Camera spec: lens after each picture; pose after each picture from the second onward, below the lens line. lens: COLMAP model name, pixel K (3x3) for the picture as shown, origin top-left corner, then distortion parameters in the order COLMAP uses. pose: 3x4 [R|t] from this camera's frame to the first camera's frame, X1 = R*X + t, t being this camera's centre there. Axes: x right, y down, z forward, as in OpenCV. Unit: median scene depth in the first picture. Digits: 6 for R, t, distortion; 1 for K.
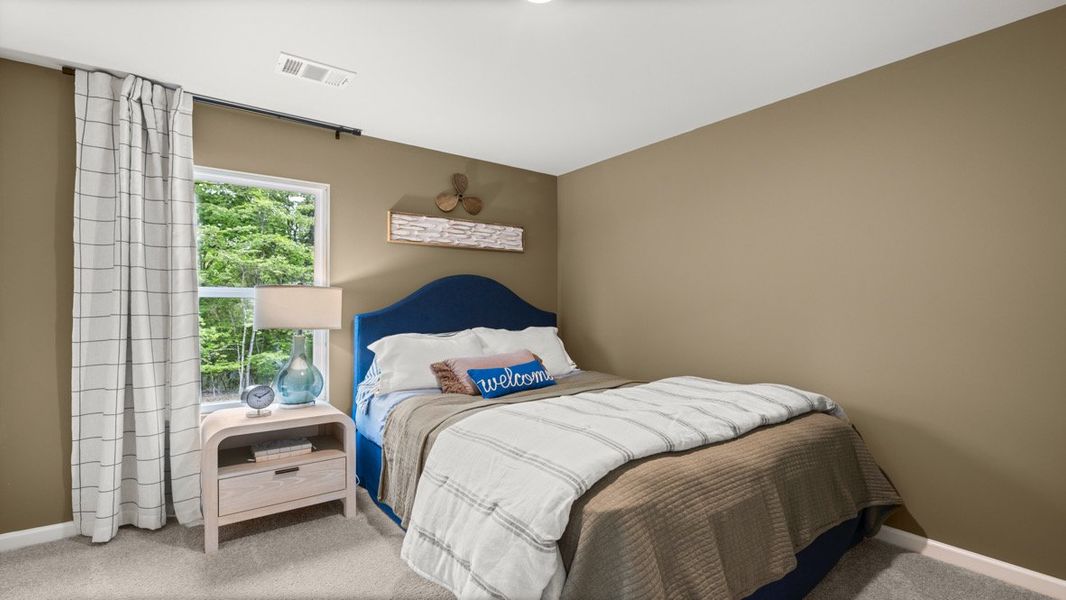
lens RADIAL K [[472.3, 0, 535.6], [0, 472.3, 295.7], [0, 0, 1]] dist [-0.000953, -0.000308]
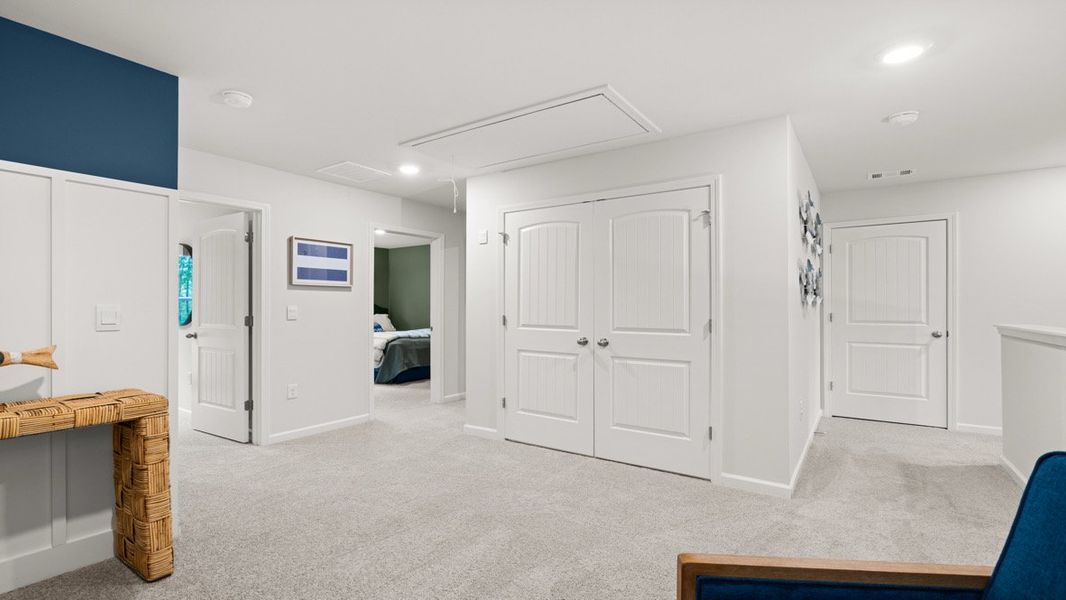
lens RADIAL K [[472.3, 0, 535.6], [0, 472.3, 295.7], [0, 0, 1]] dist [-0.000953, -0.000308]
pose [[0.948791, 0.008821, 0.315780, -0.003604], [-0.009258, 0.999957, -0.000116, -0.046276], [-0.315767, -0.002814, 0.948832, -1.938815]]
